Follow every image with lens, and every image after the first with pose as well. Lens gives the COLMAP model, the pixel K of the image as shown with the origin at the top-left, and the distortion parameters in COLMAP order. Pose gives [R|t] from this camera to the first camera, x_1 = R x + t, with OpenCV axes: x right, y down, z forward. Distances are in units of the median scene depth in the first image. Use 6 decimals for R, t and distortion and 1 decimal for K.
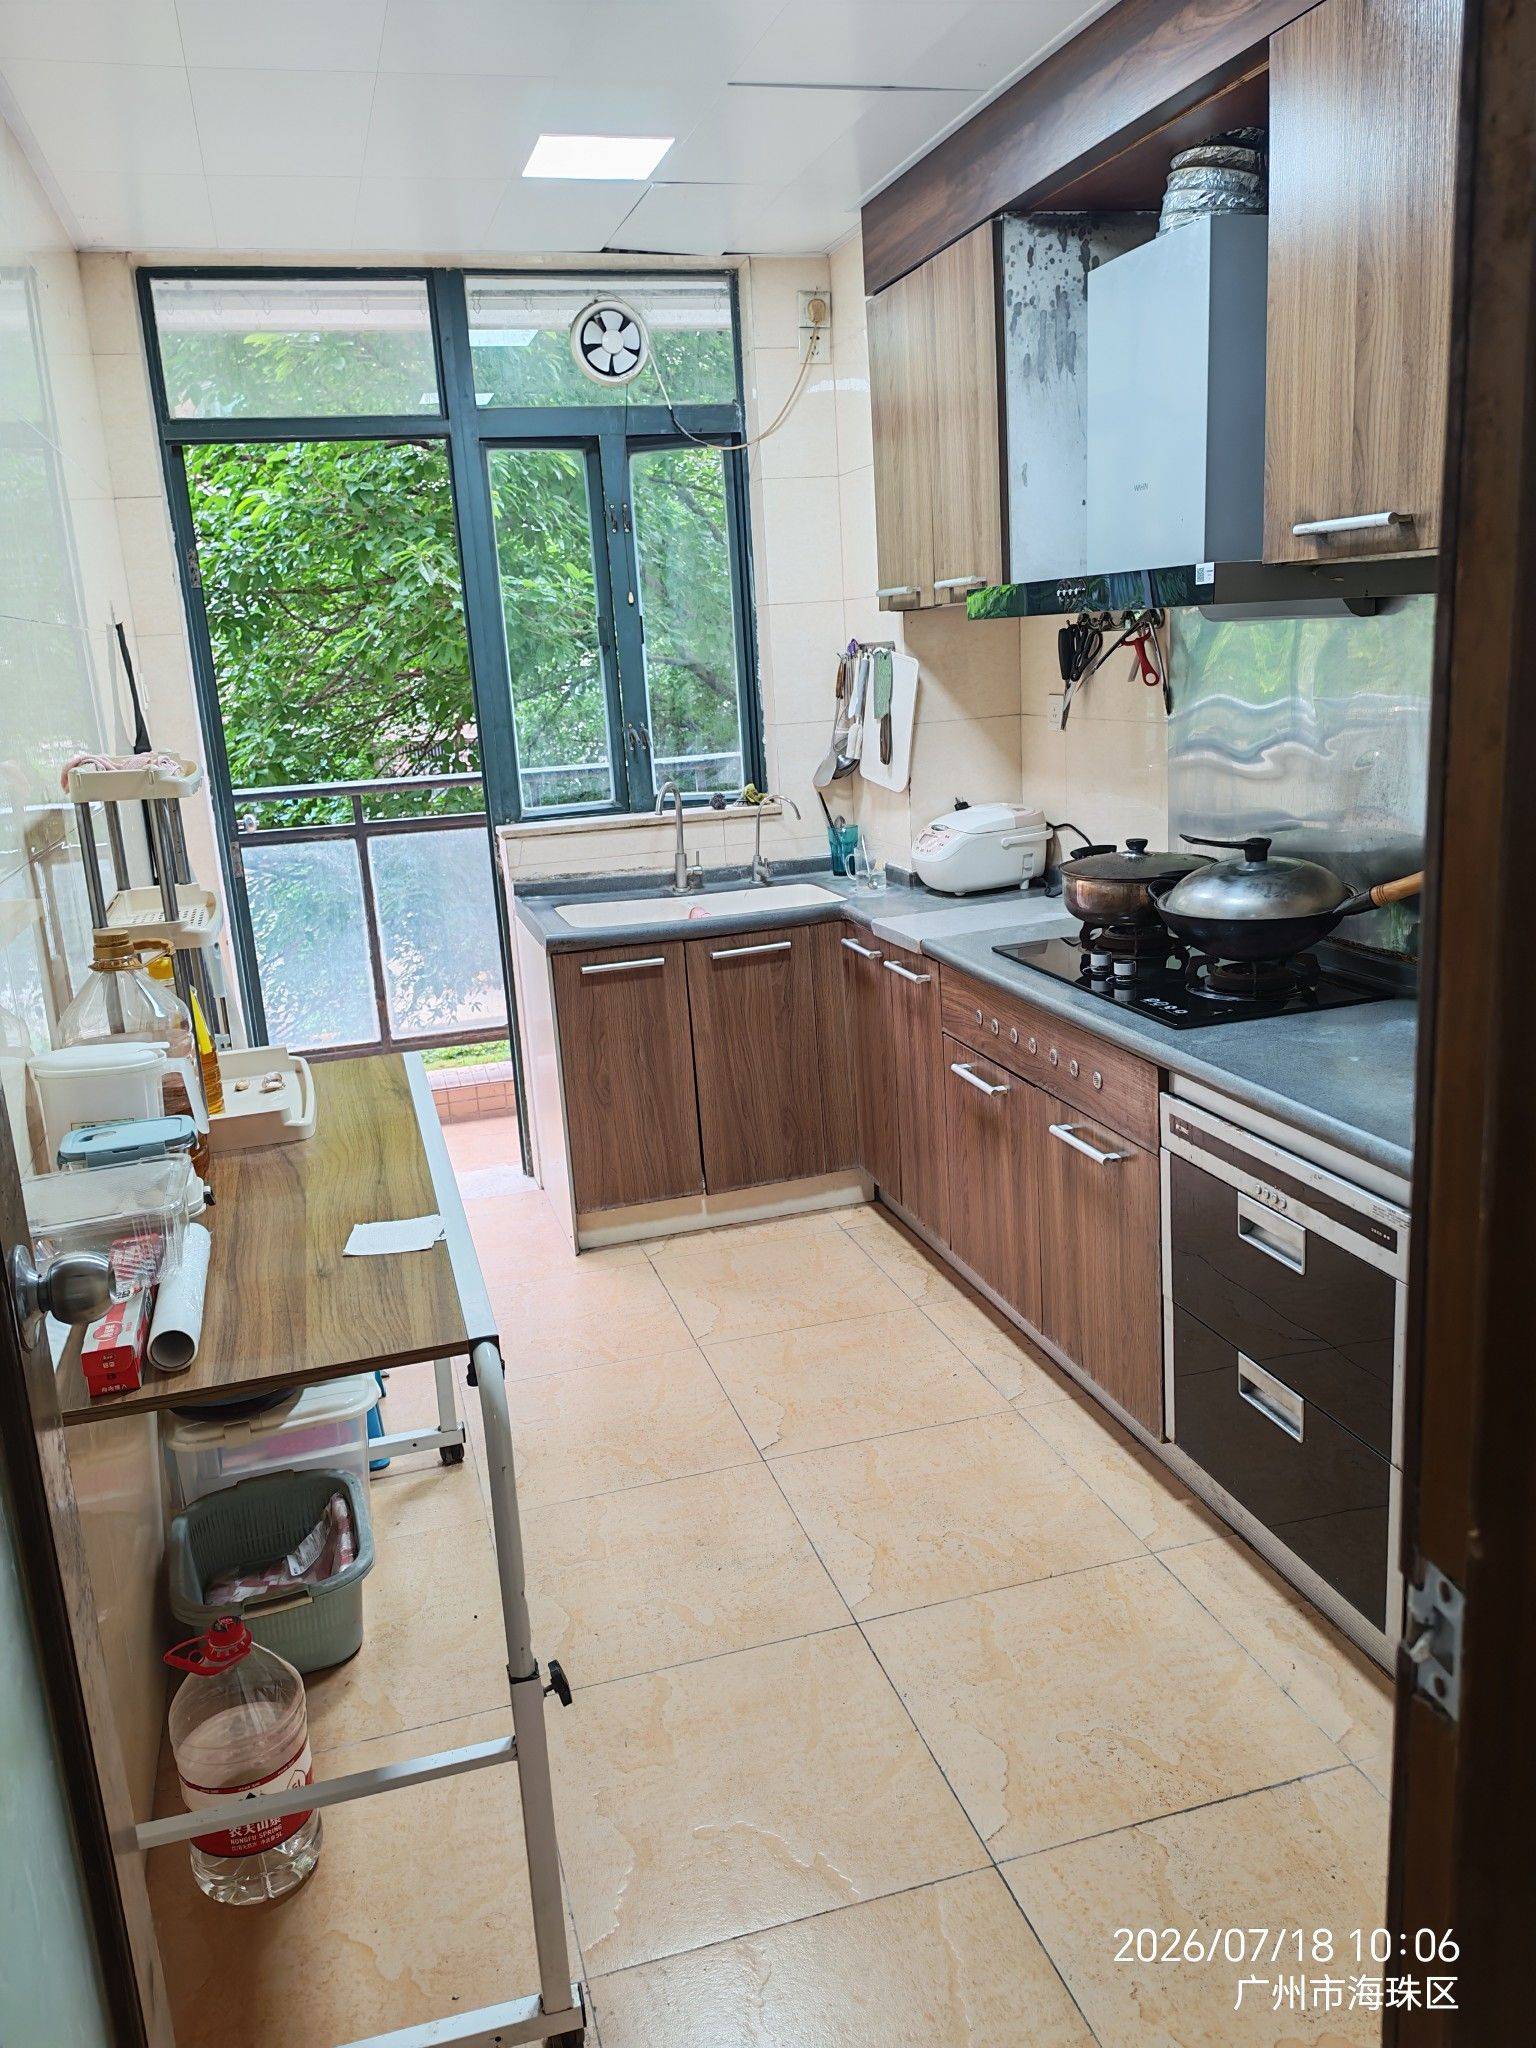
lens RADIAL K [[1555.8, 0, 768.0], [0, 1555.8, 1024.0], [0, 0, 1]] dist [0.007654, 0.004032]
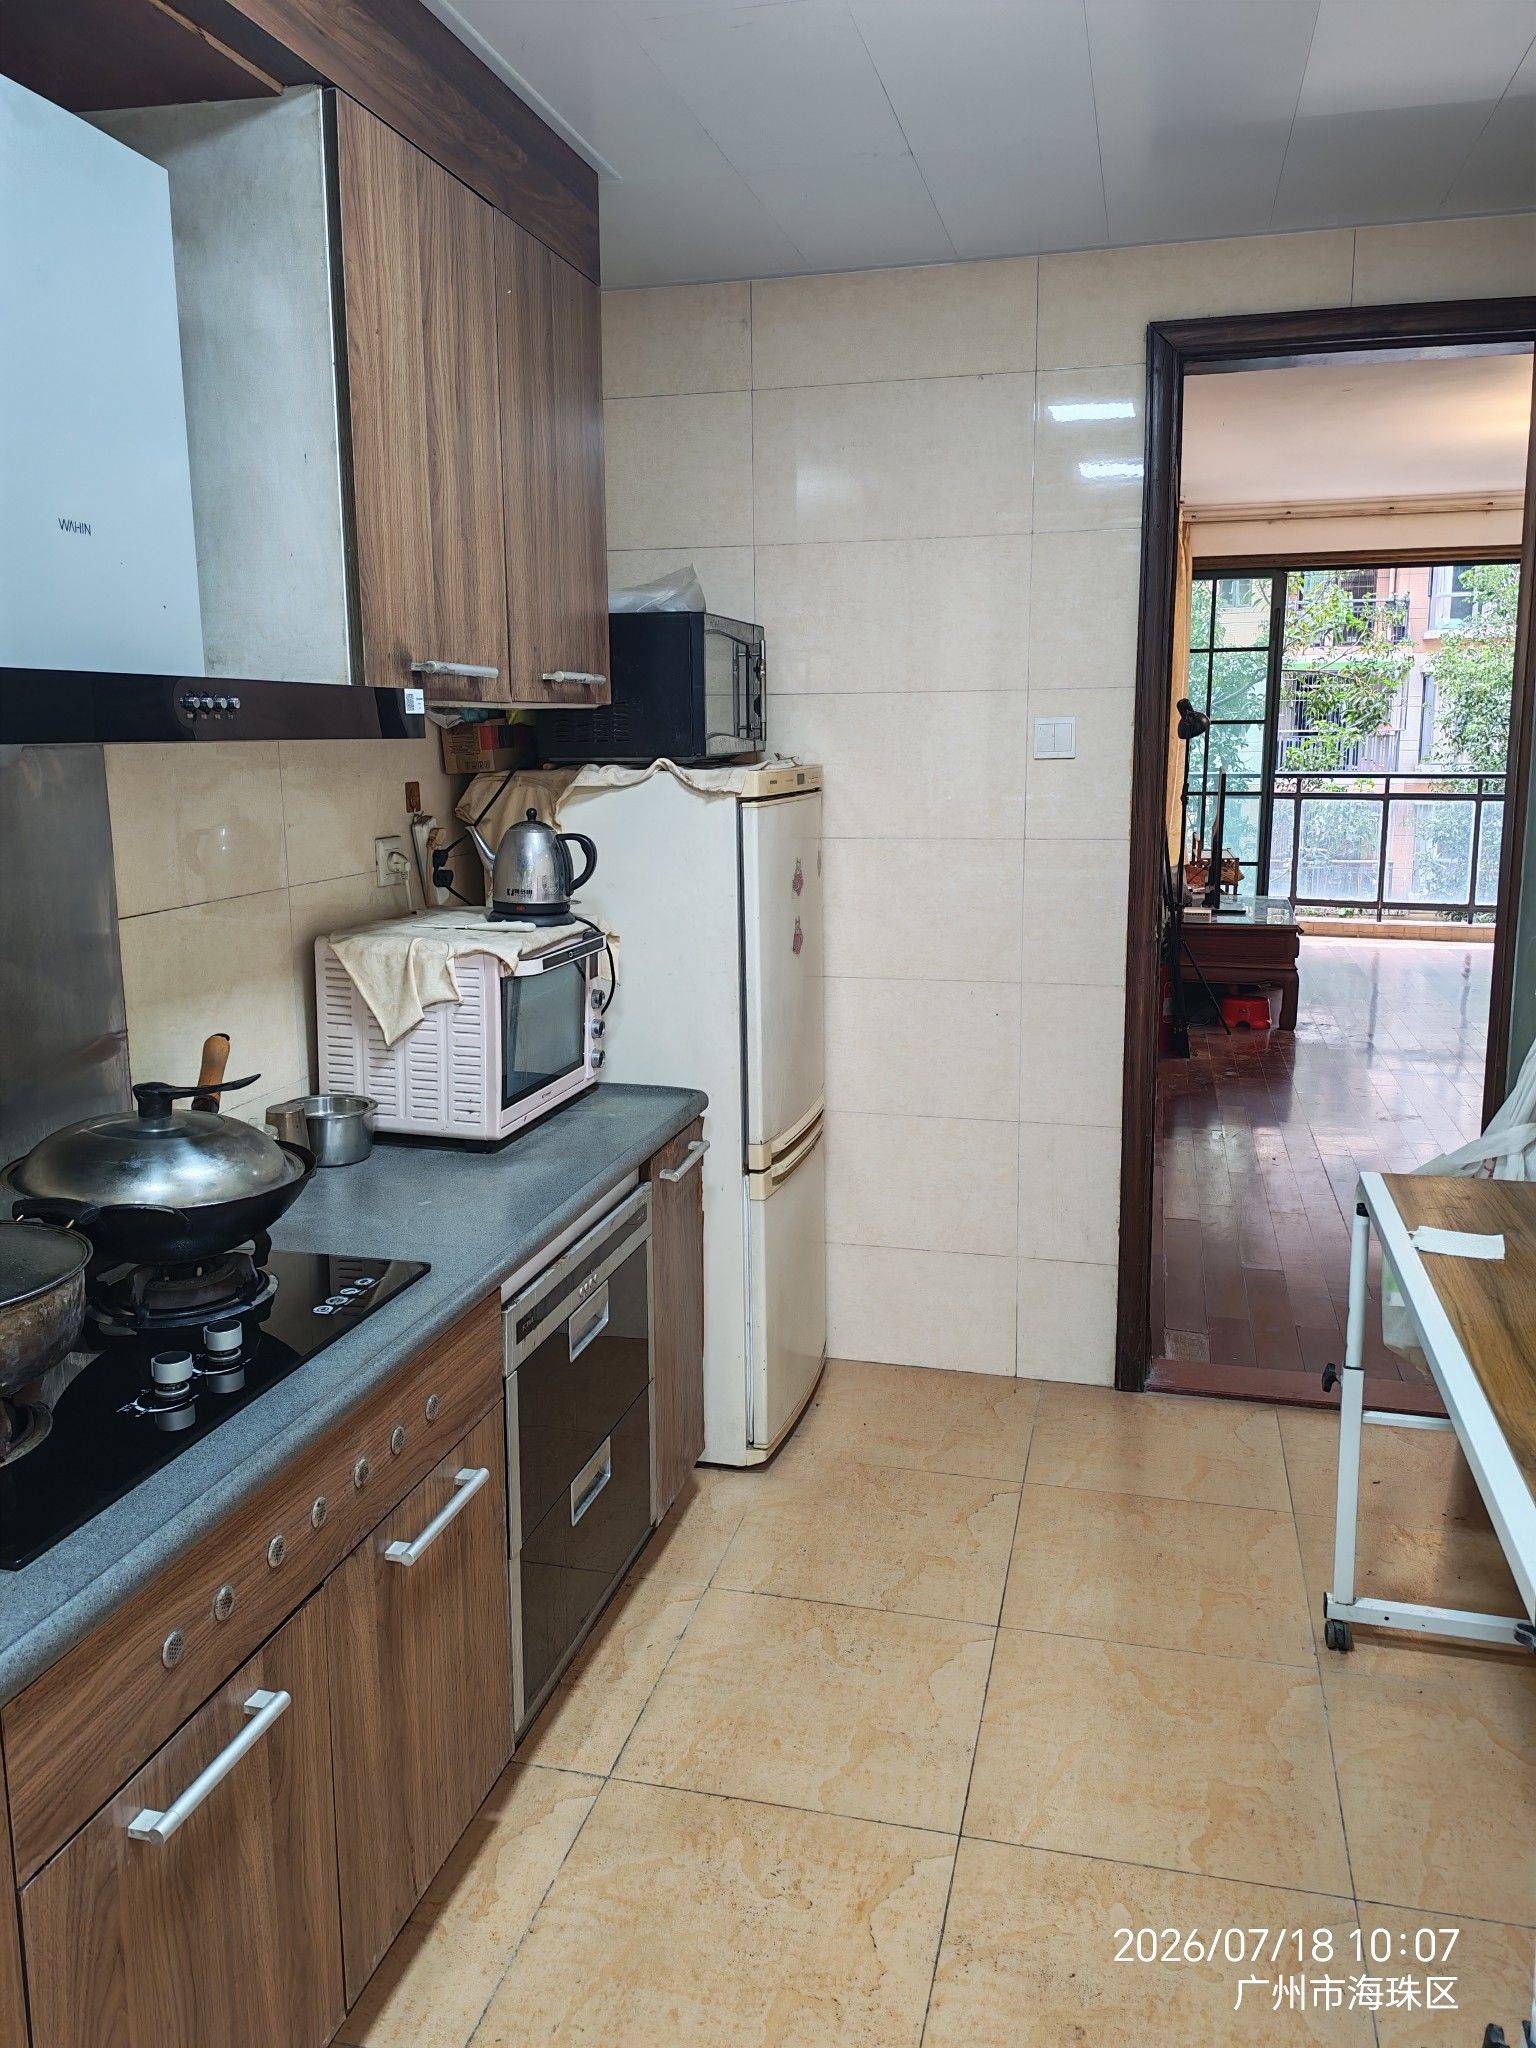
lens RADIAL K [[1555.8, 0, 768.0], [0, 1555.8, 1024.0], [0, 0, 1]] dist [0.007654, 0.004032]
pose [[-0.855662, -0.028153, 0.516768, -0.318318], [0.184854, 0.916027, 0.355983, -0.405427], [-0.483395, 0.400128, -0.778606, 1.676268]]
